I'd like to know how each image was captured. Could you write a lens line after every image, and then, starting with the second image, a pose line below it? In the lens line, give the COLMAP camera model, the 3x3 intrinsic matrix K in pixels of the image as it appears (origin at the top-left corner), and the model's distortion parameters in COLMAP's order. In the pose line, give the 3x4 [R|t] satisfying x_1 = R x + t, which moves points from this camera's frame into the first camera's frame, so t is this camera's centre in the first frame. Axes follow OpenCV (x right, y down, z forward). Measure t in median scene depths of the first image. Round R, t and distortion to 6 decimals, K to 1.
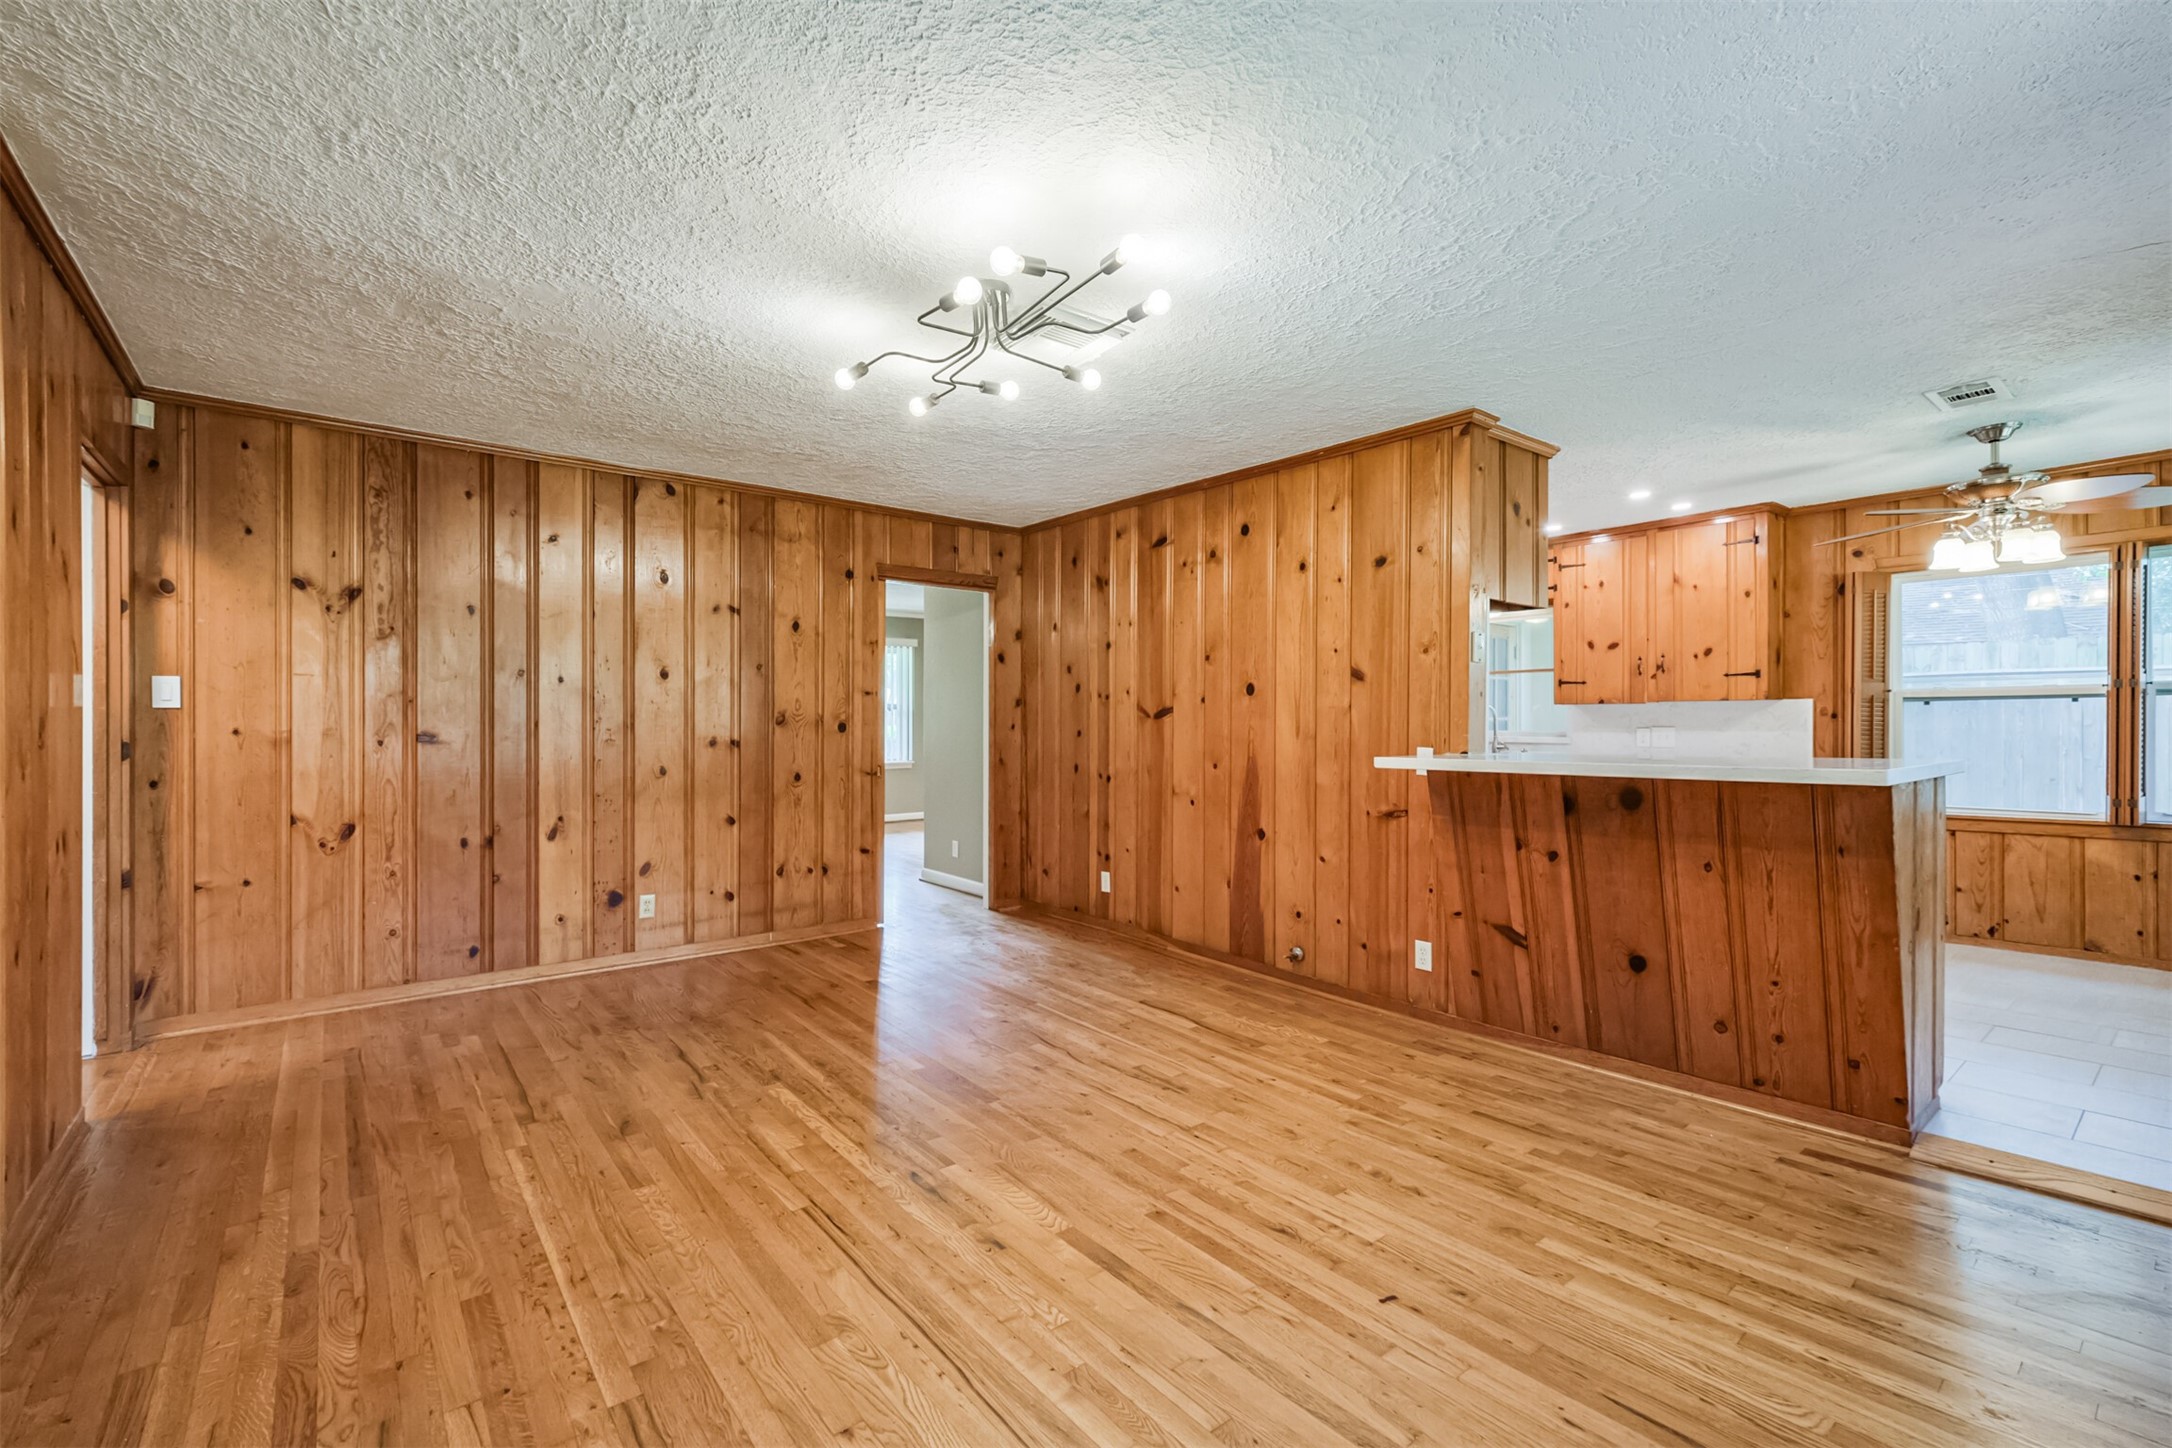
lens RADIAL K [[948.3, 0, 1086.0], [0, 948.3, 724.0], [0, 0, 1]] dist [0.000745, -0.000009]
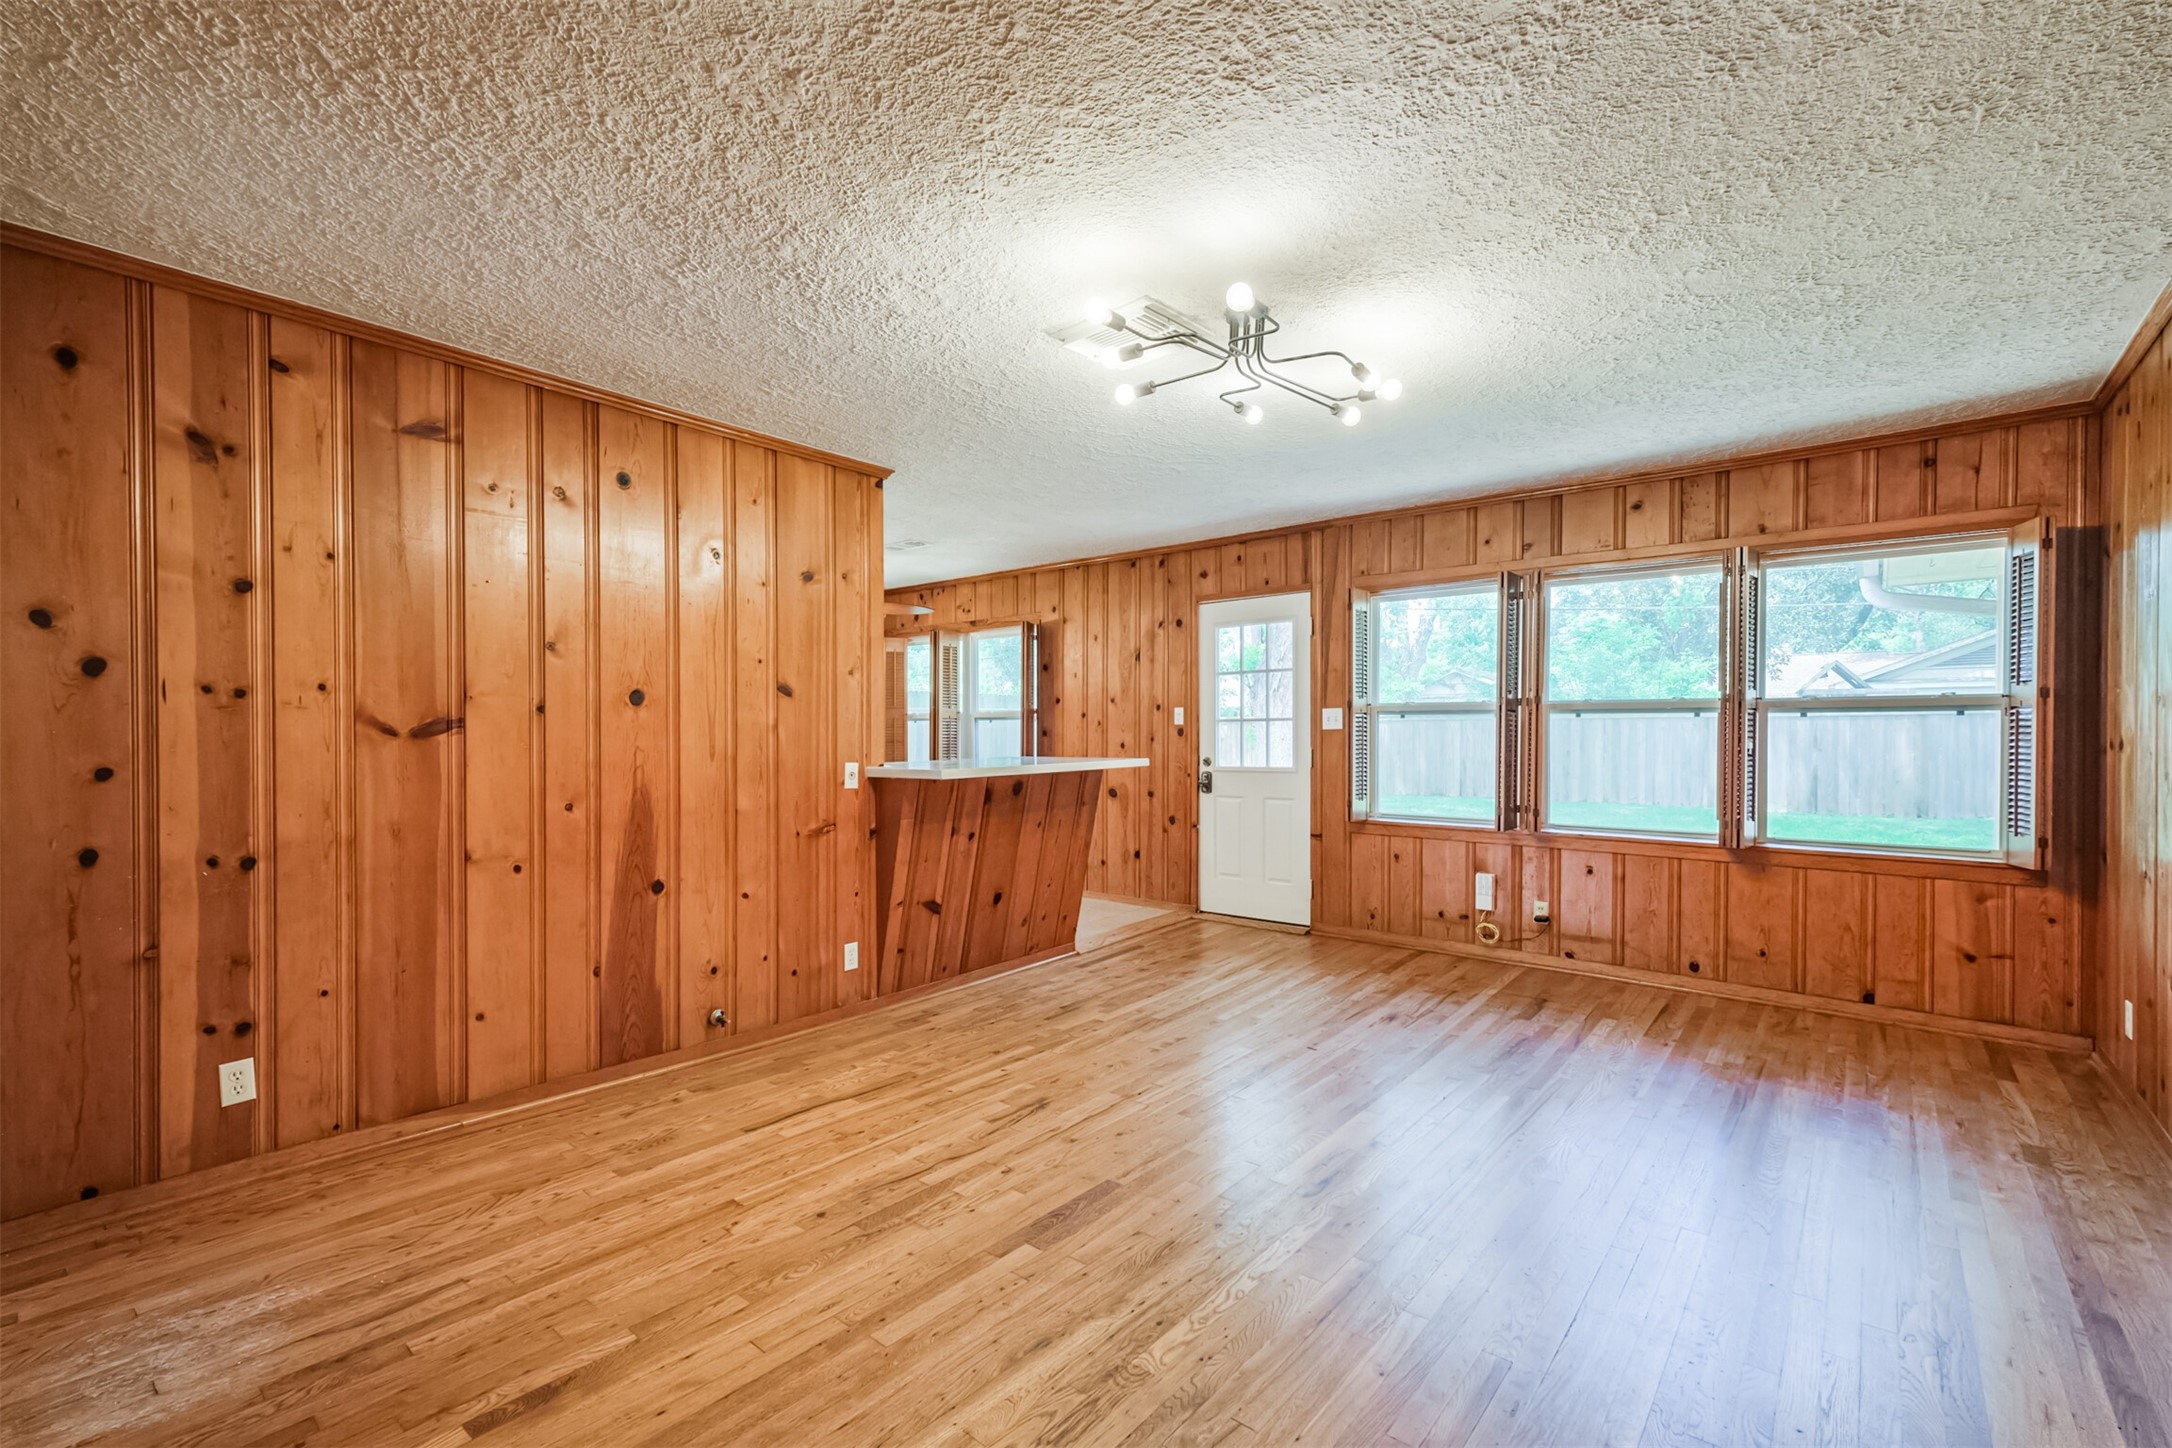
lens RADIAL K [[925.9, 0, 1091.0], [0, 925.9, 744.9], [0, 0, 1]] dist [0.000626, 0.000016]
pose [[-0.197239, -0.015320, 0.980236, -0.716570], [0.004369, 0.999854, 0.016506, -0.011285], [-0.980346, 0.007538, -0.197143, 0.930120]]
